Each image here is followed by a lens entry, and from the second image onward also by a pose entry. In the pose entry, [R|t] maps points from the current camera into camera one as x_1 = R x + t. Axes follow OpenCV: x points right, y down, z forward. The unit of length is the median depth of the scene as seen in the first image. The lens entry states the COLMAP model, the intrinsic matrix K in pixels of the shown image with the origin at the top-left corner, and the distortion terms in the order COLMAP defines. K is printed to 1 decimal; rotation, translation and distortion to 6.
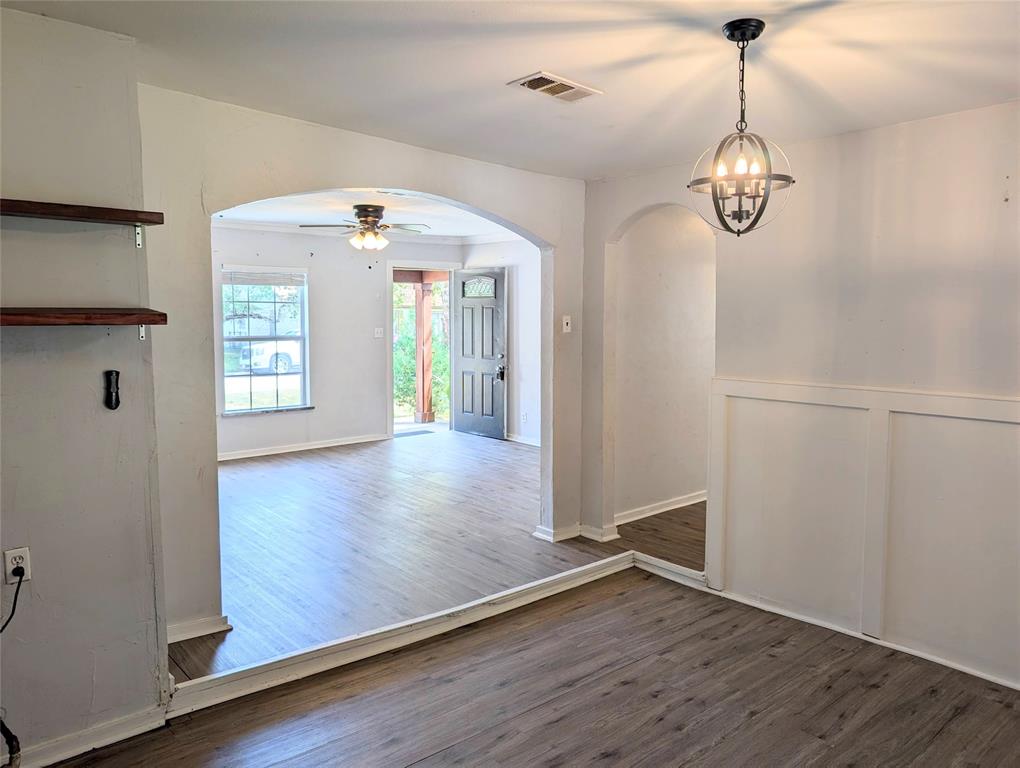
lens RADIAL K [[742.5, 0, 505.5], [0, 742.5, 375.3], [0, 0, 1]] dist [0.019782, -0.000606]
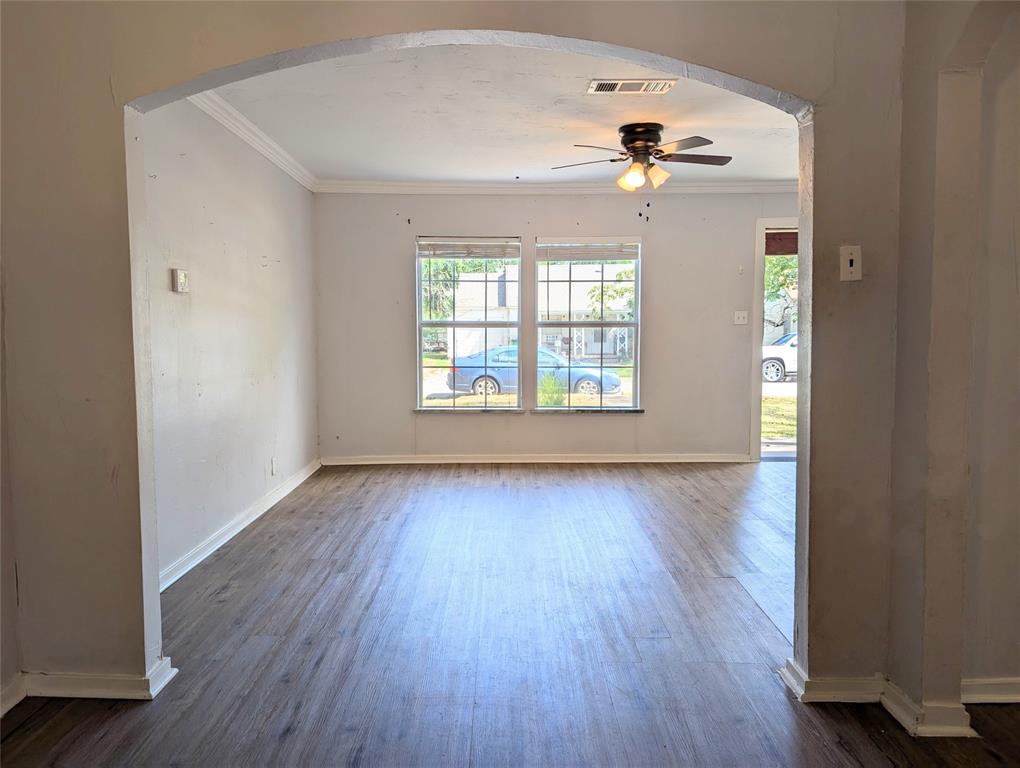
lens RADIAL K [[730.7, 0, 508.0], [0, 730.7, 380.8], [0, 0, 1]] dist [-0.000385, 0.001031]
pose [[0.757285, 0.045060, -0.651528, 0.236208], [-0.048081, 0.998756, 0.013188, 0.012682], [0.651312, 0.021340, 0.758510, 0.517356]]
